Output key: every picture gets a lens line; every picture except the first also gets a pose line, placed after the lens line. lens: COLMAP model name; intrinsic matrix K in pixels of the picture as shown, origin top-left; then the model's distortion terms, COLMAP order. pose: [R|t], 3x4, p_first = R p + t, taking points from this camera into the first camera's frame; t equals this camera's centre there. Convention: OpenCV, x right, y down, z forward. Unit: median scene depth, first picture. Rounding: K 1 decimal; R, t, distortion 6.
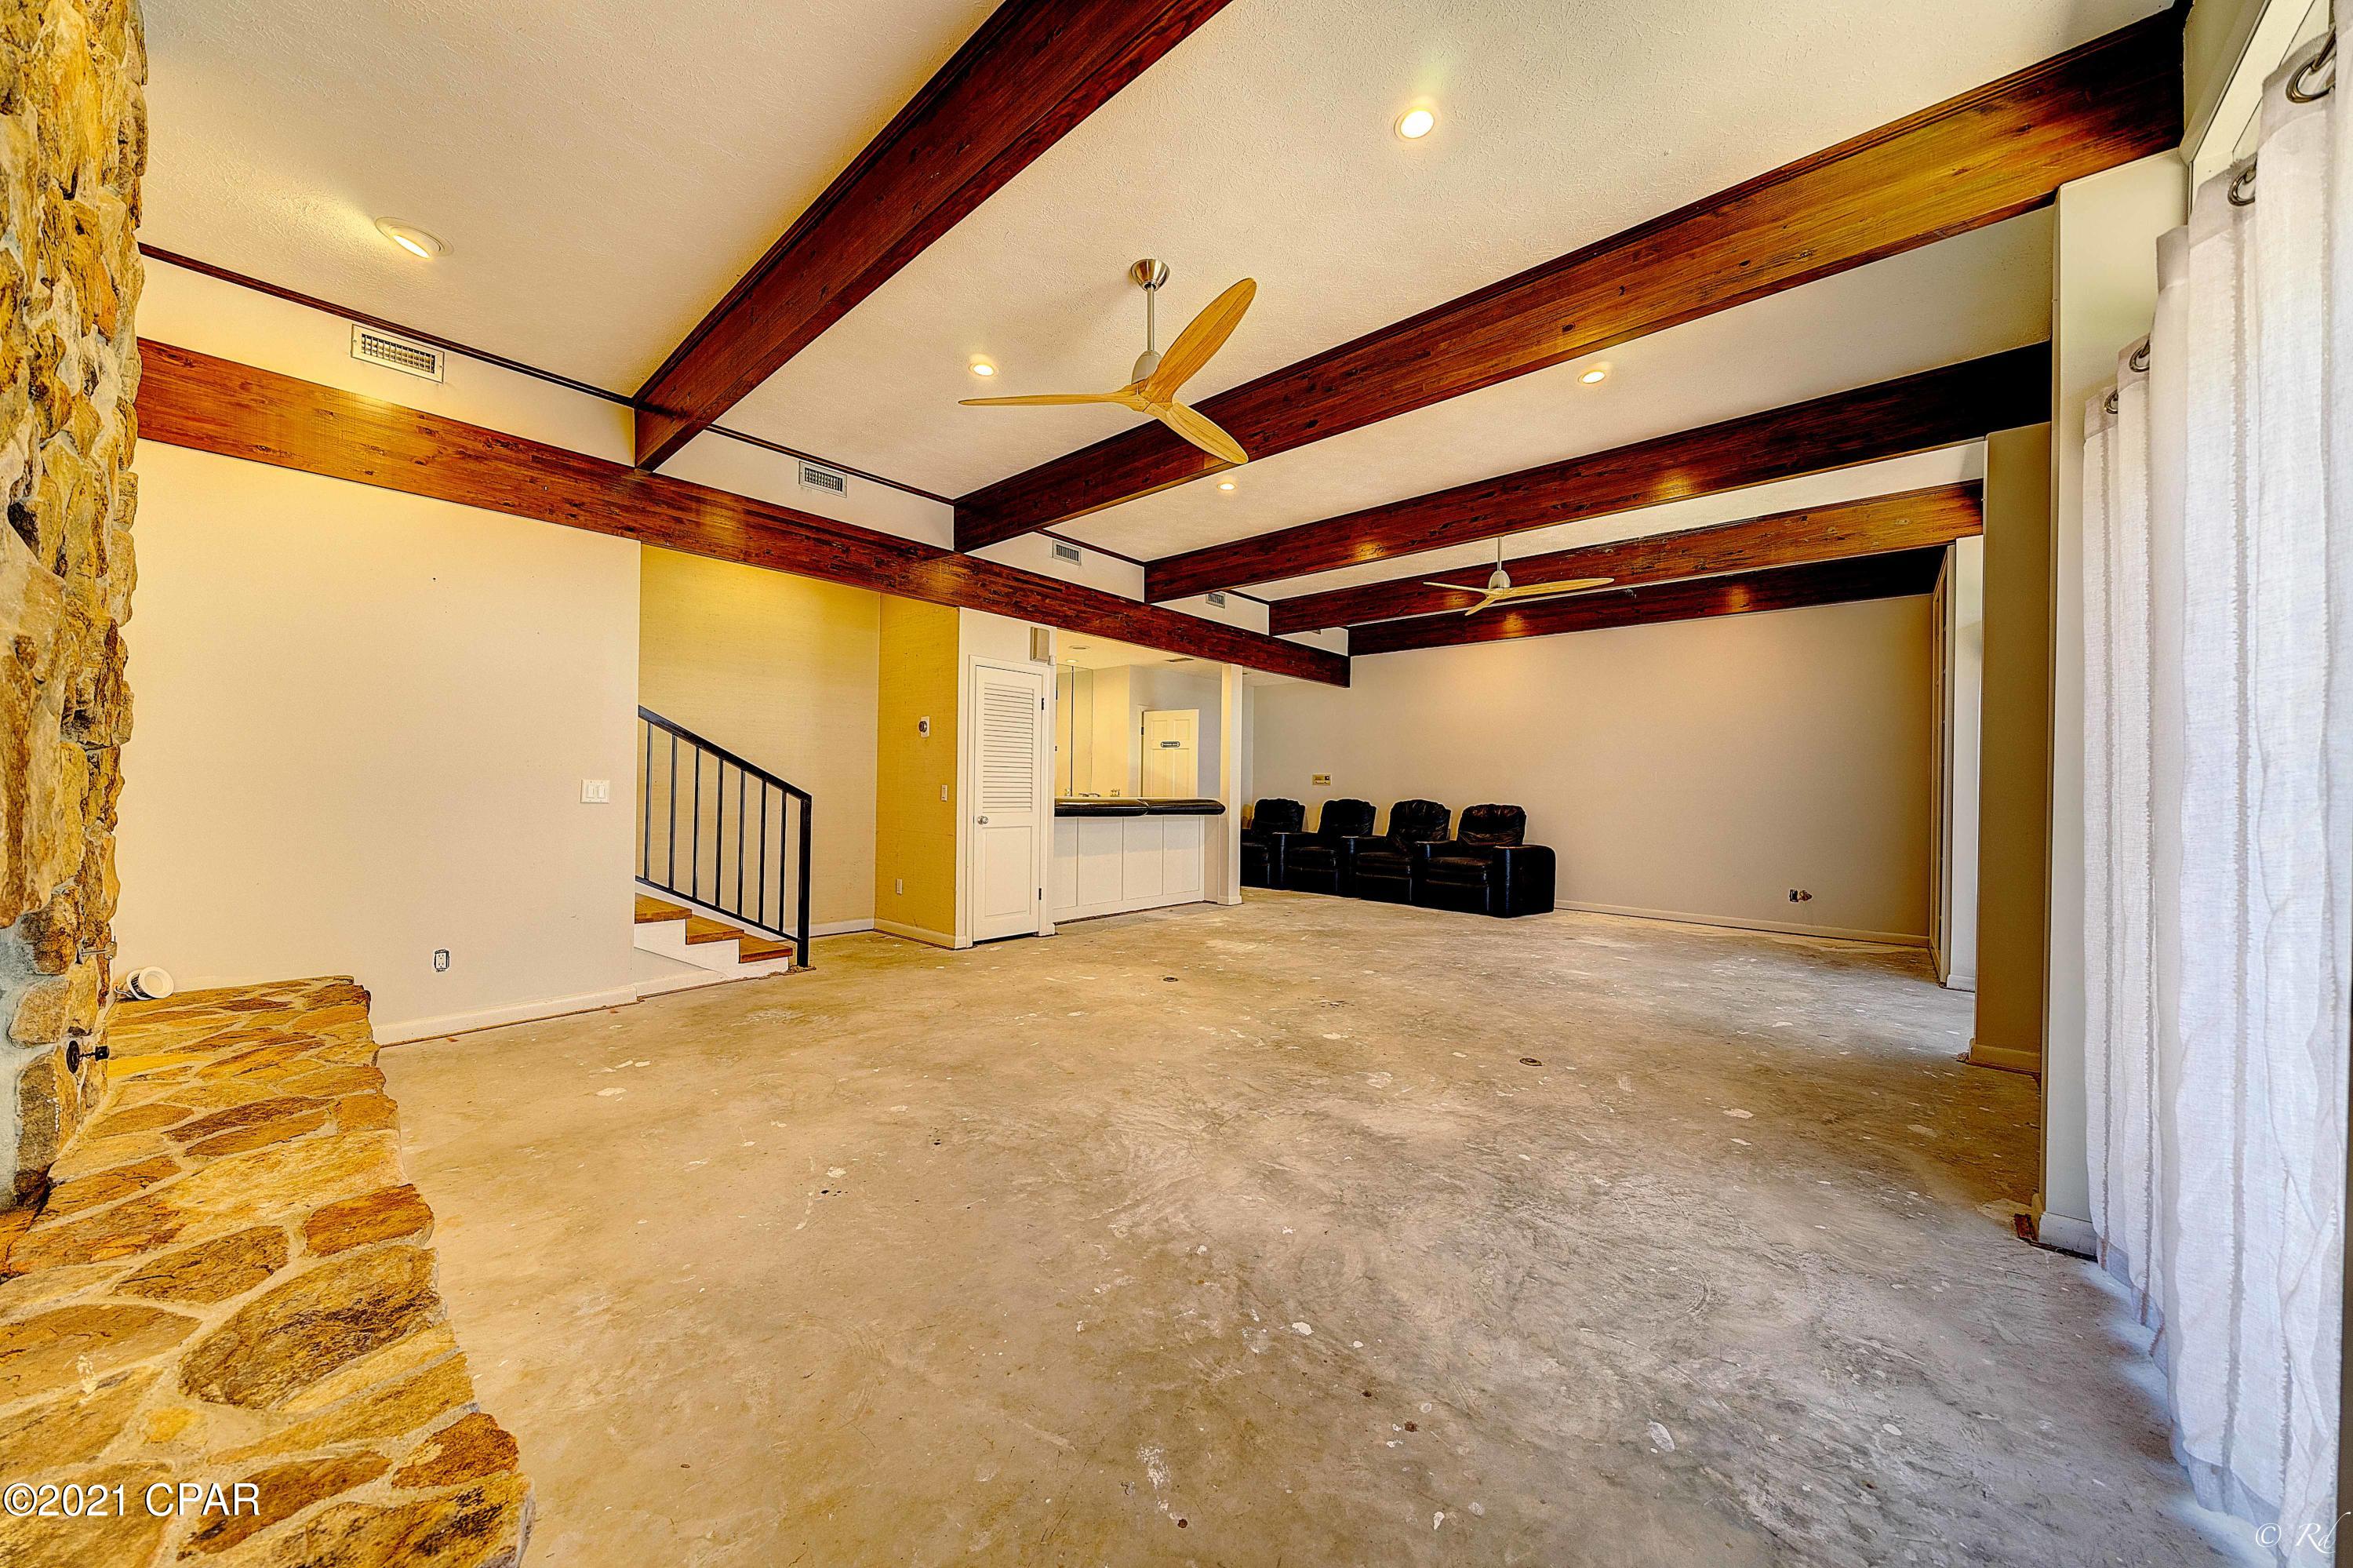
lens RADIAL K [[800.3, 0, 1173.2], [0, 800.3, 788.3], [0, 0, 1]] dist [-0.002696, 0.000047]
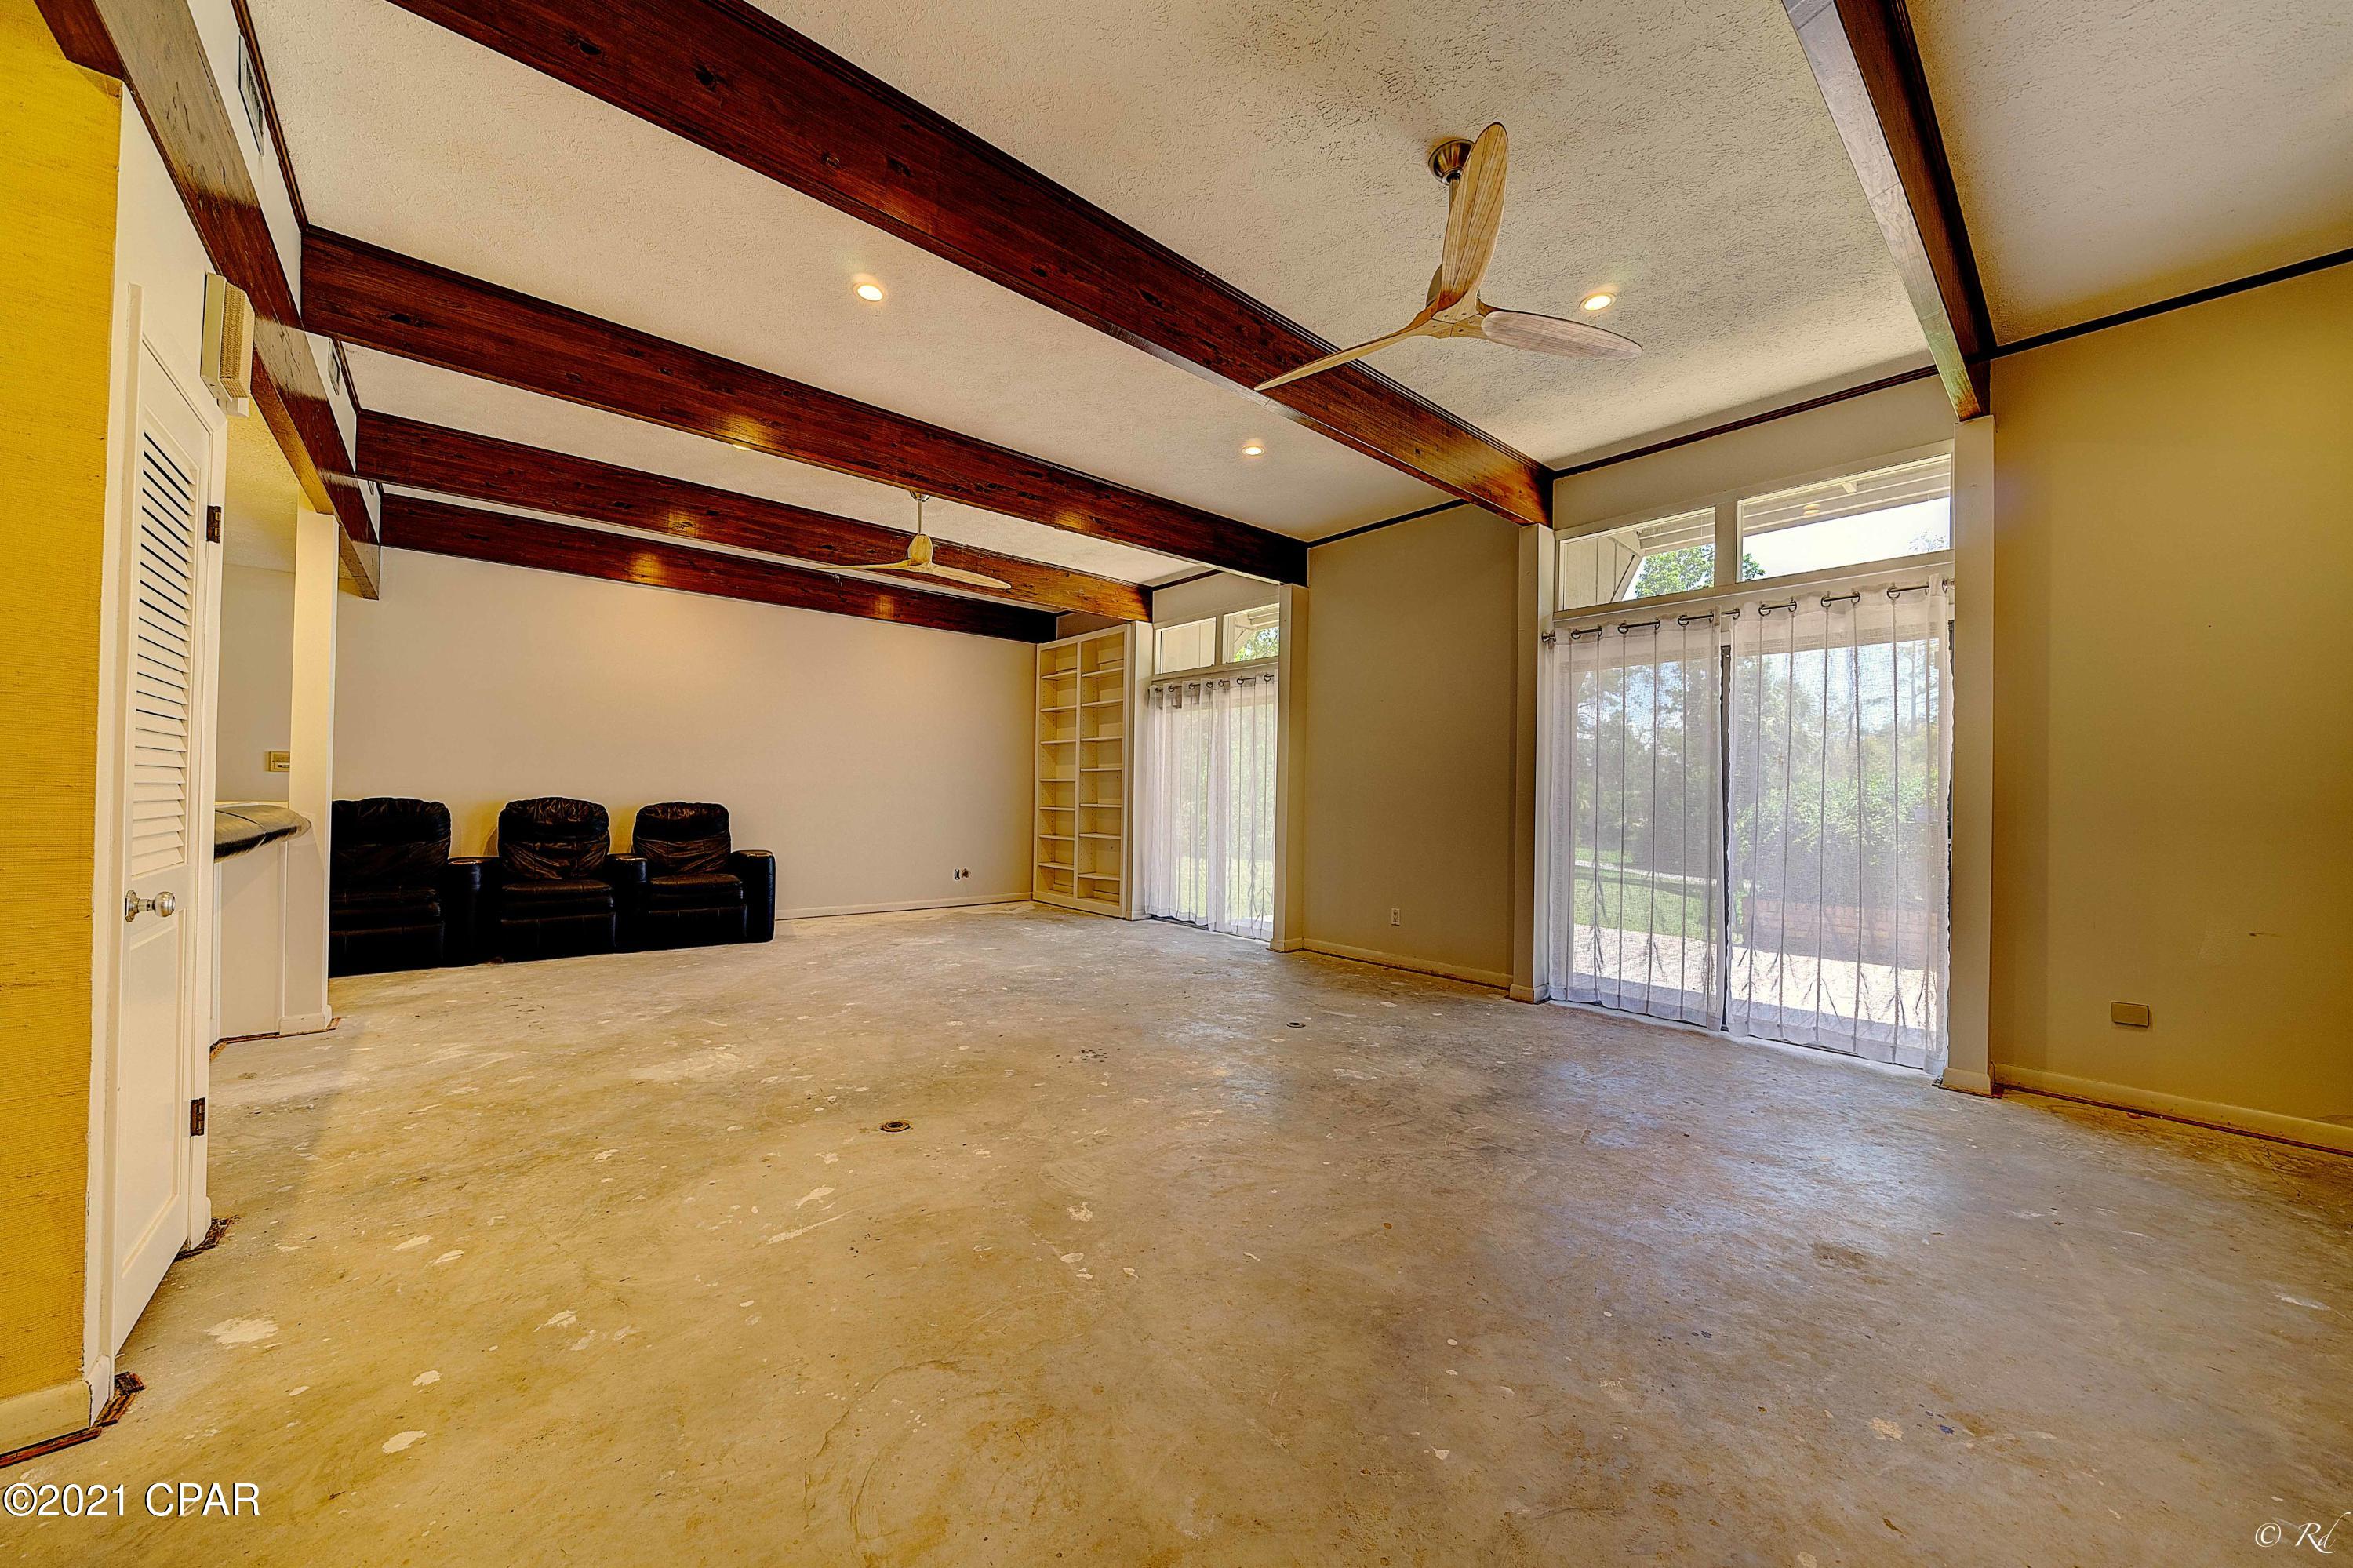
lens RADIAL K [[825.2, 0, 1176.5], [0, 825.2, 784.0], [0, 0, 1]] dist [-0.007855, 0.000238]
pose [[0.134800, 0.000236, 0.990873, -0.680531], [-0.013419, 0.999909, 0.001588, -0.010705], [-0.990782, -0.013511, 0.134791, 0.885858]]
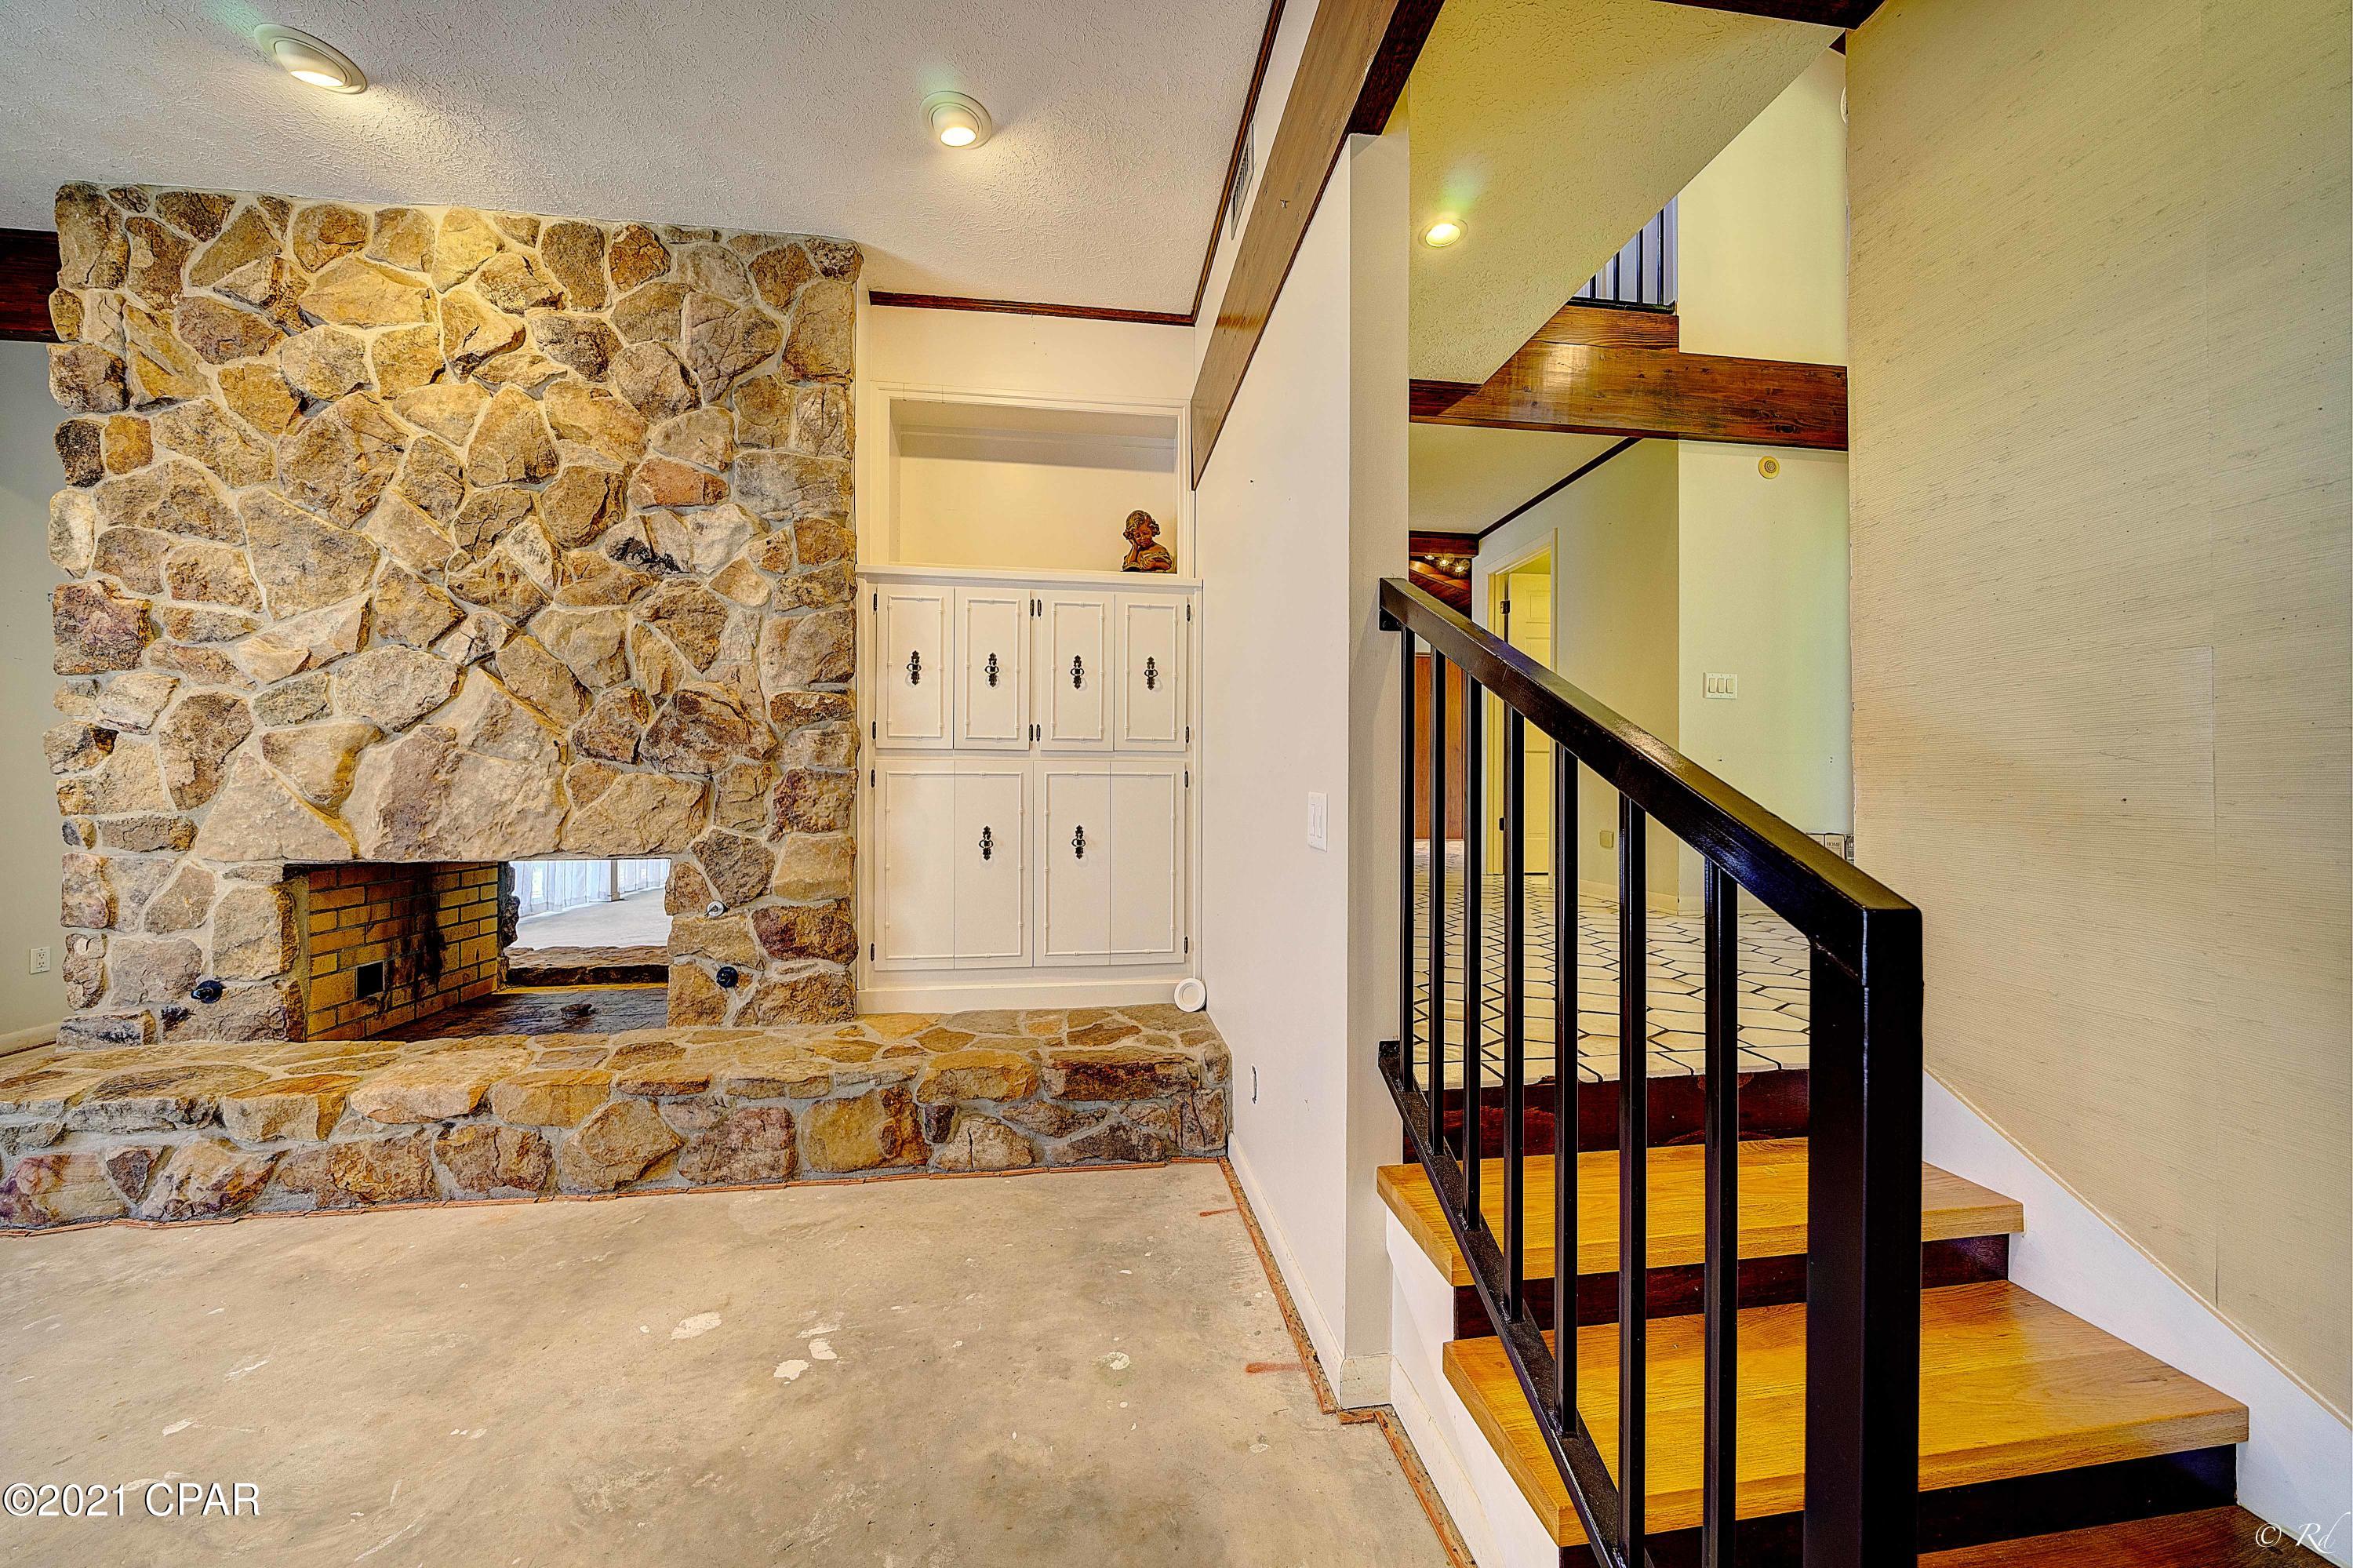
lens RADIAL K [[800.3, 0, 1173.2], [0, 800.3, 788.3], [0, 0, 1]] dist [-0.002696, 0.000047]
pose [[-0.656108, -0.014818, -0.754521, -0.364046], [-0.009845, 0.999890, -0.011077, -0.008345], [0.754603, 0.000161, -0.656182, 1.237647]]
